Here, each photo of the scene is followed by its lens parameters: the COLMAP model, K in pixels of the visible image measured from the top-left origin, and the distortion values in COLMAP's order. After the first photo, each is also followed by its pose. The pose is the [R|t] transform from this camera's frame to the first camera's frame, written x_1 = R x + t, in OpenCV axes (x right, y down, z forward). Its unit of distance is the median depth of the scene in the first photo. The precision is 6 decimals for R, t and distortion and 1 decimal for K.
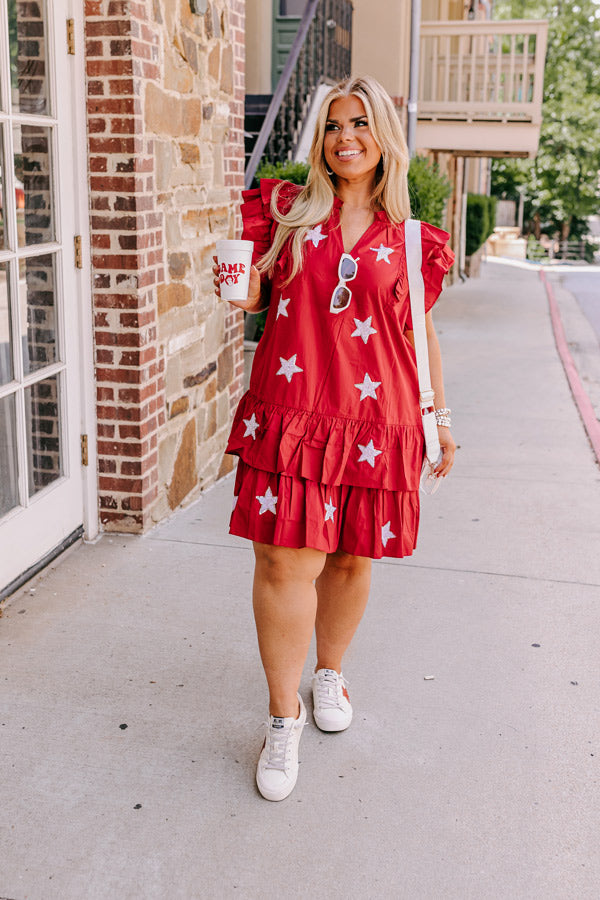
lens RADIAL K [[1071.3, 0, 309.7], [0, 1071.3, 393.3], [0, 0, 1]] dist [0.006590, -0.003159]
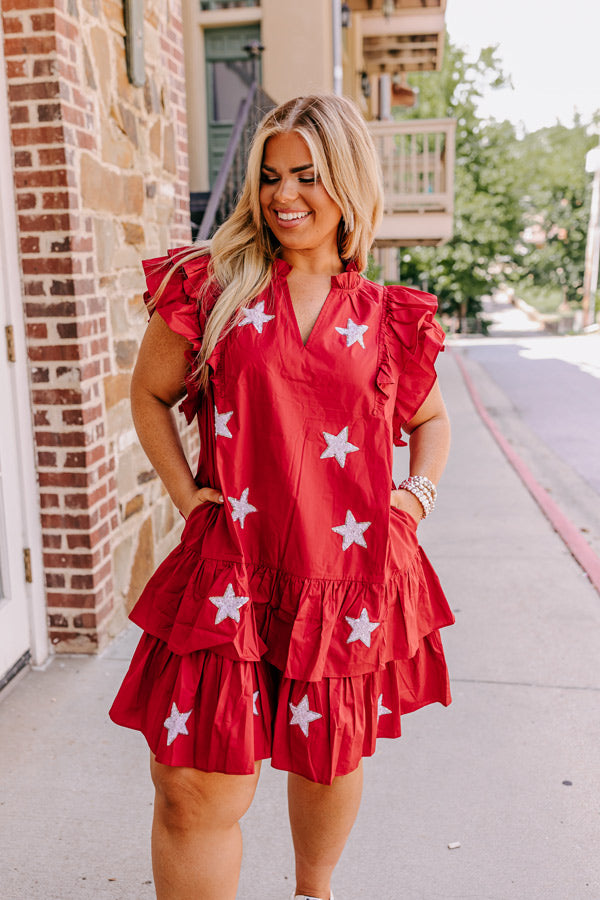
lens RADIAL K [[862.5, 0, 283.7], [0, 862.5, 423.1], [0, 0, 1]] dist [0.005835, -0.001141]
pose [[0.997778, -0.046204, 0.048008, -0.026725], [0.047708, 0.998390, -0.030671, -0.031986], [-0.046514, 0.032893, 0.998376, 0.265303]]
